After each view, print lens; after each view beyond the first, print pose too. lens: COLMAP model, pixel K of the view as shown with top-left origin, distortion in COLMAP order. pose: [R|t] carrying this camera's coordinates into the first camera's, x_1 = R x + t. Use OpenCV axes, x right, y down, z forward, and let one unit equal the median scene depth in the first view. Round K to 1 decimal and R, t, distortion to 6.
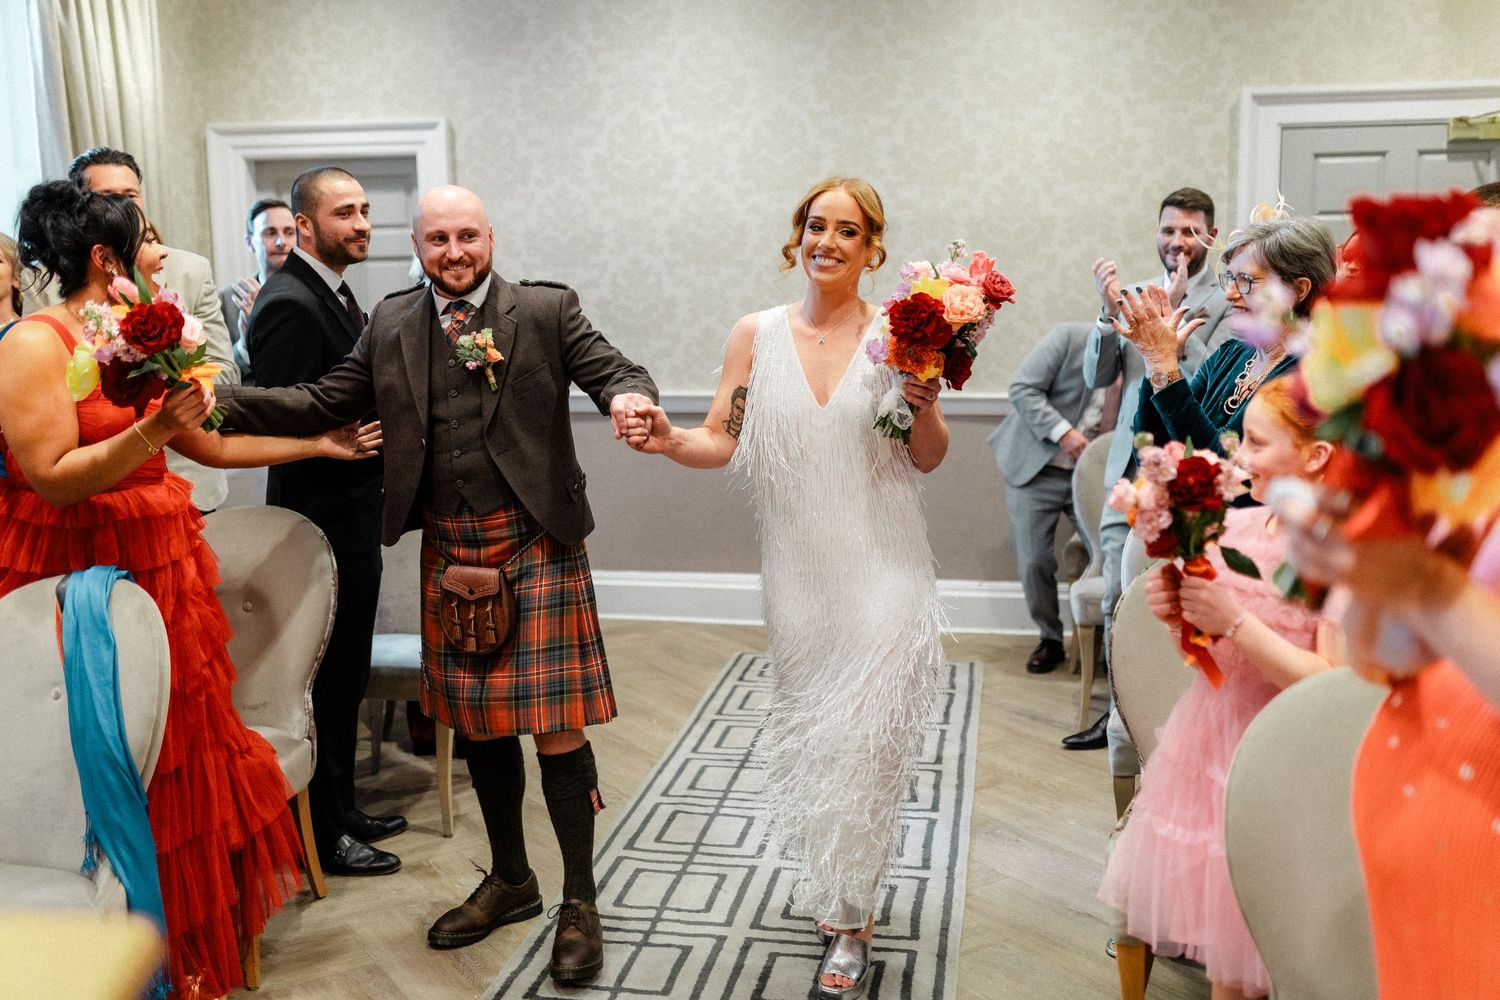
lens RADIAL K [[1426.7, 0, 758.0], [0, 1426.7, 508.5], [0, 0, 1]] dist [0.016098, 0.000000]
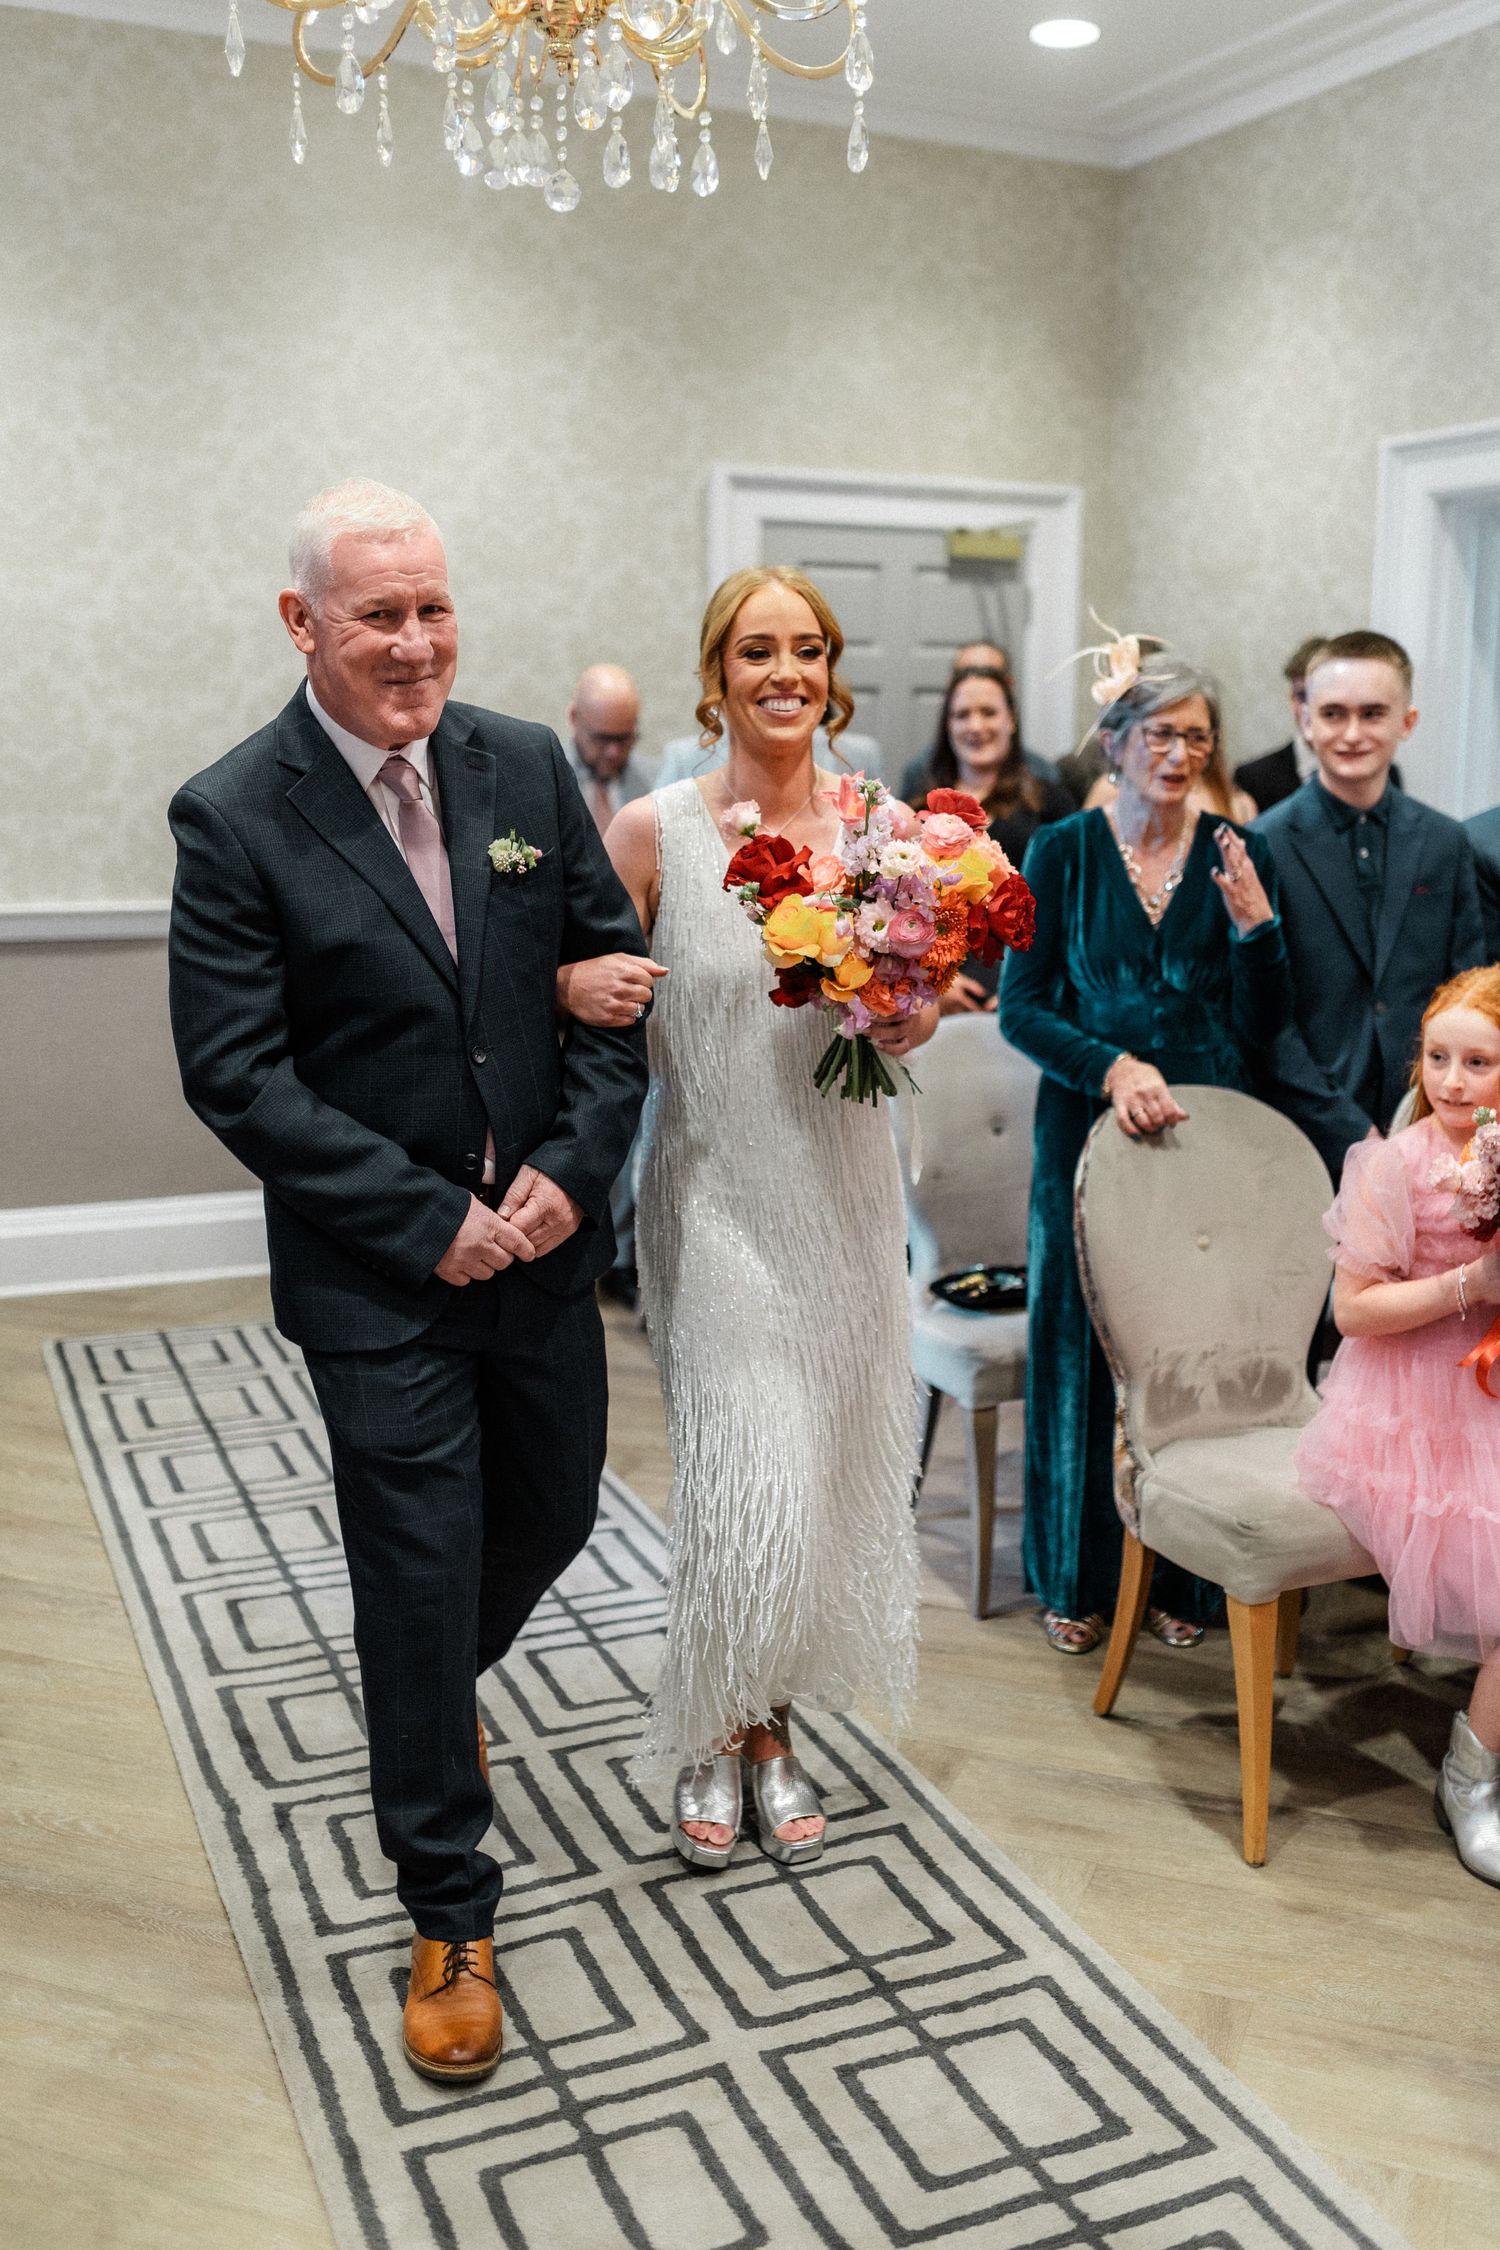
lens RADIAL K [[2140.0, 0, 791.5], [0, 2140.0, 1115.8], [0, 0, 1]] dist [0.016098, 0.000000]
pose [[0.821685, -0.085038, 0.563562, -0.270009], [0.072039, 0.996372, 0.045311, -0.012402], [-0.565370, 0.003367, 0.824830, 0.087708]]
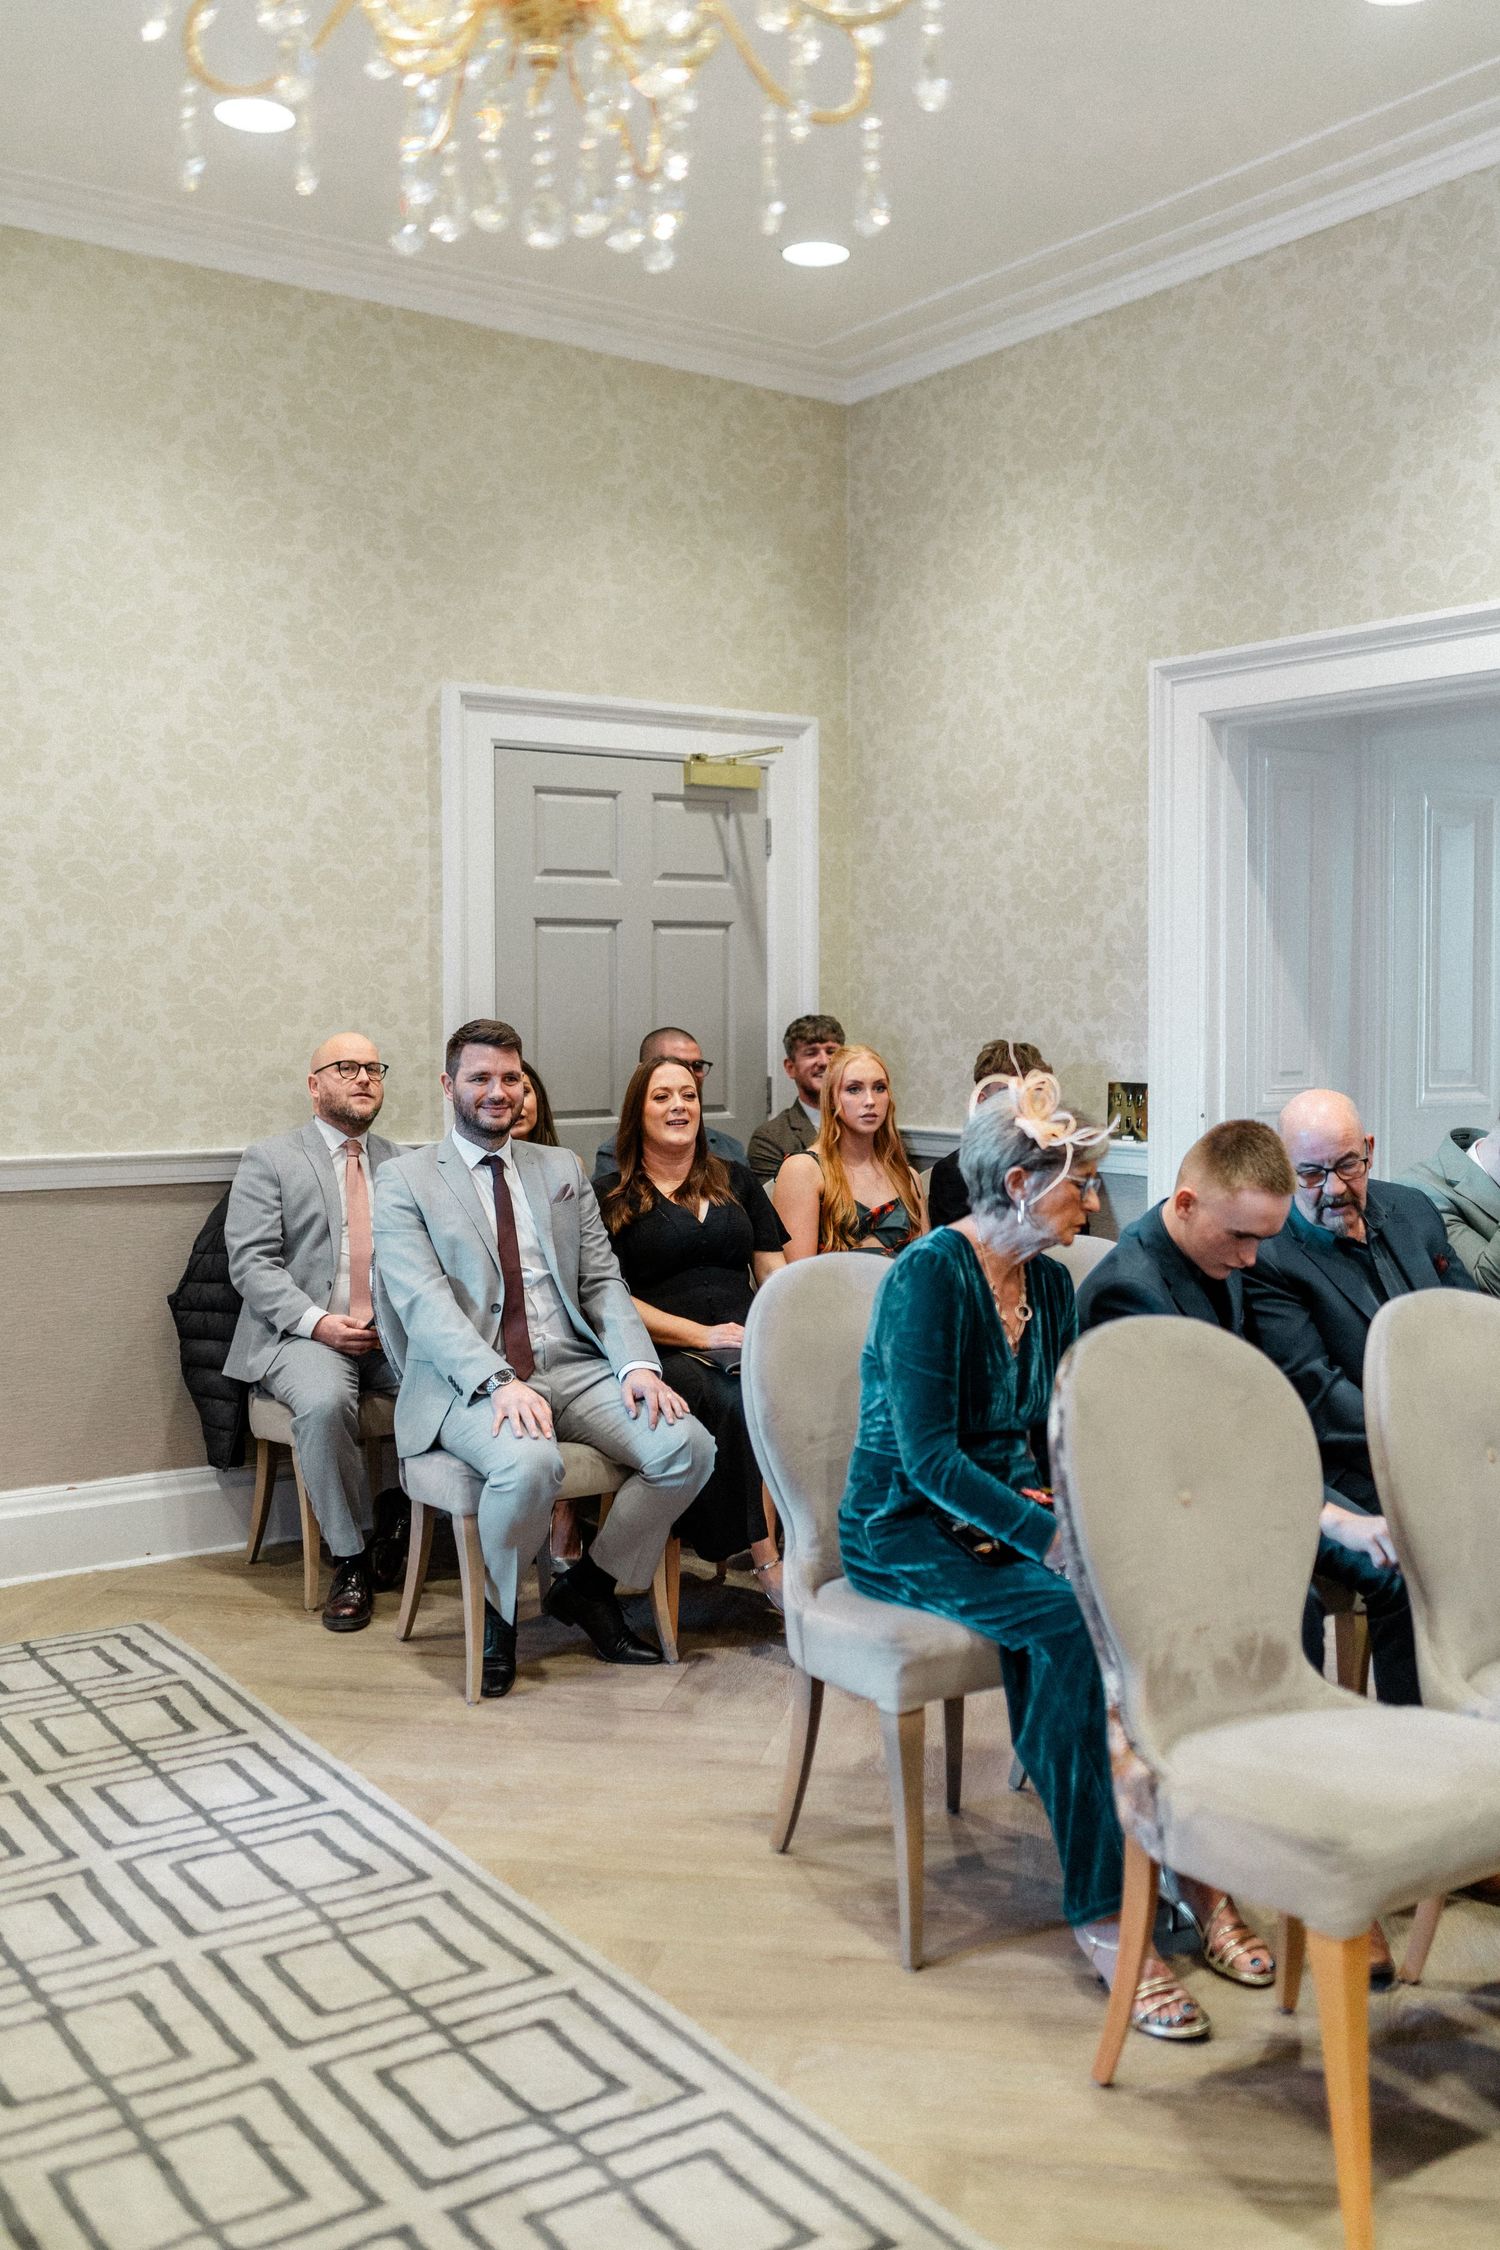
lens RADIAL K [[2140.0, 0, 761.0], [0, 2140.0, 1111.8], [0, 0, 1]] dist [0.016098, 0.000000]
pose [[0.706326, -0.026881, 0.707376, -0.276029], [0.106152, 0.992002, -0.068297, -0.009398], [-0.699882, 0.123329, 0.703530, 0.216641]]
